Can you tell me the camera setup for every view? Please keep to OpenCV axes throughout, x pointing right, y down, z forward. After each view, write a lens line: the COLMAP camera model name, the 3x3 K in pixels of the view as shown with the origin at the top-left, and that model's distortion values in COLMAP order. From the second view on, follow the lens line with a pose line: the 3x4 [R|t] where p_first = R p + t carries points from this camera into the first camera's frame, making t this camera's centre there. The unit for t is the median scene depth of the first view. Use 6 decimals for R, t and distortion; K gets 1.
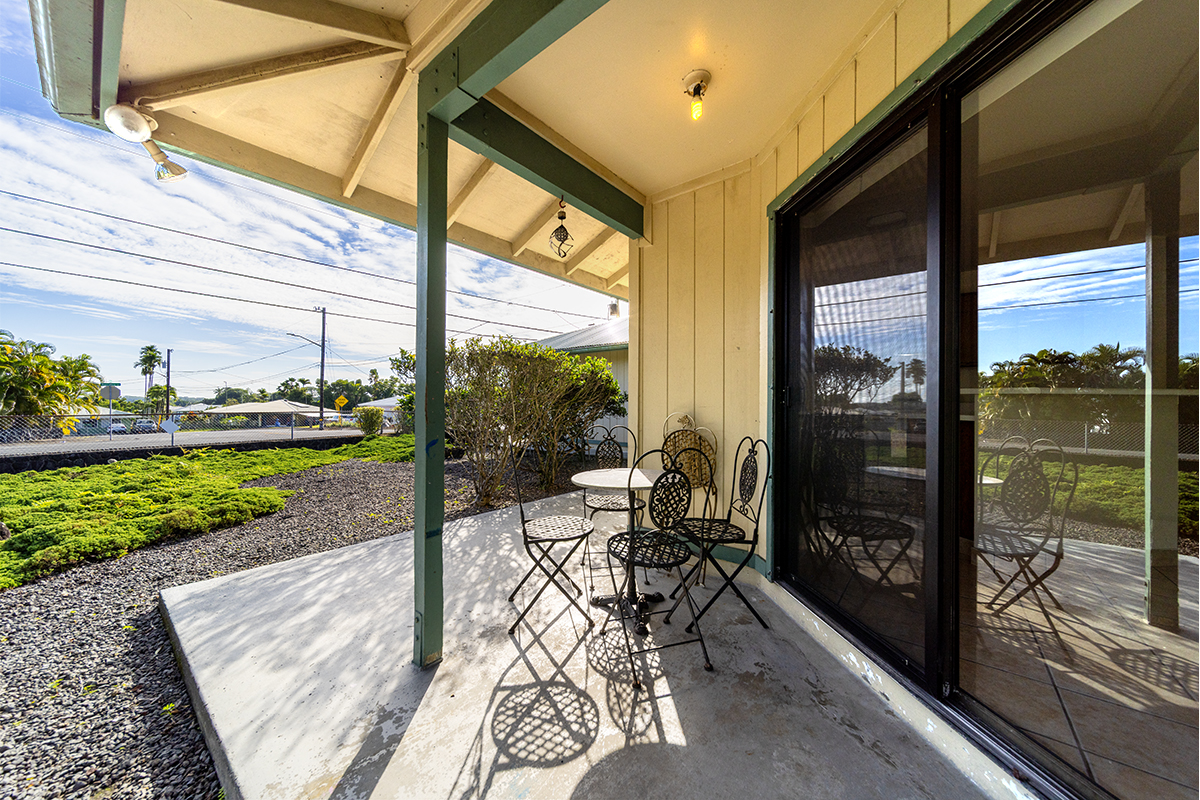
lens RADIAL K [[419.8, 0, 598.1], [0, 419.8, 399.6], [0, 0, 1]] dist [-0.000269, -0.000048]
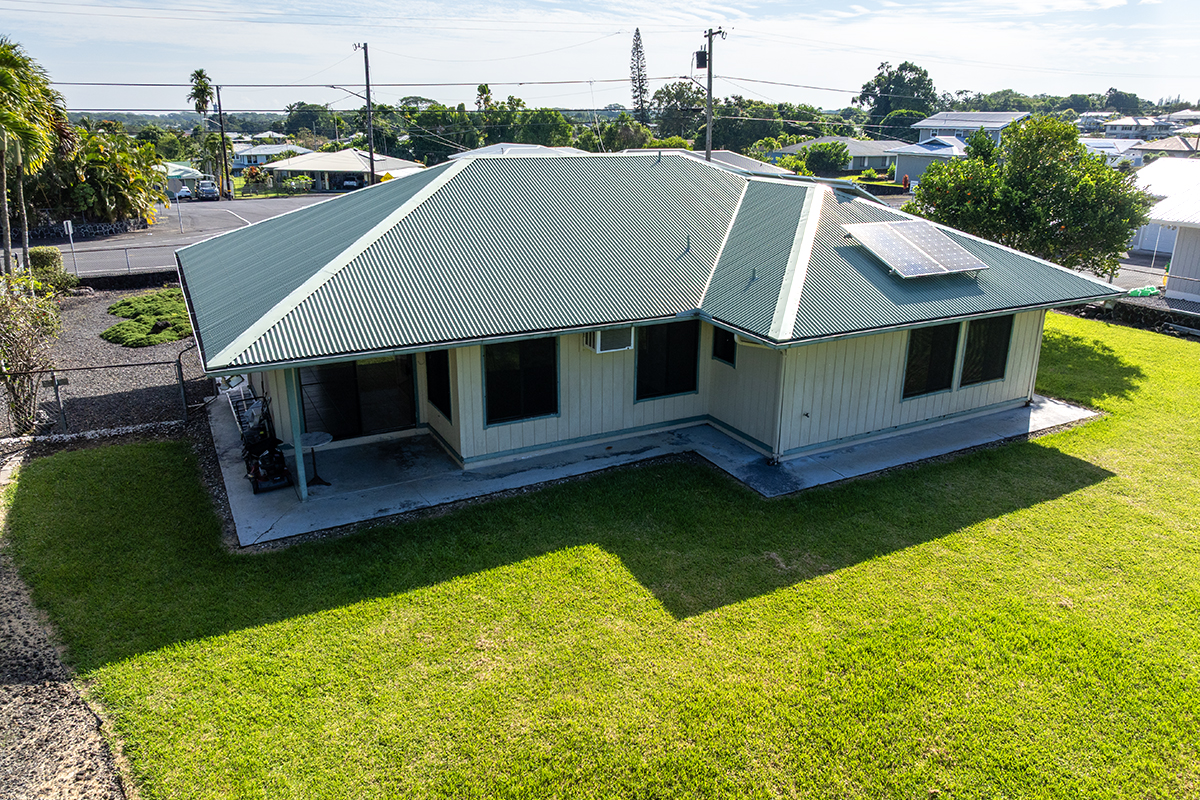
lens RADIAL K [[844.6, 0, 599.8], [0, 844.6, 402.4], [0, 0, 1]] dist [-0.051778, -0.001820]
pose [[0.920673, 0.121879, -0.370819, 0.181420], [0.005181, 0.946103, 0.323825, -0.052257], [0.390301, -0.300058, 0.870420, -0.154170]]
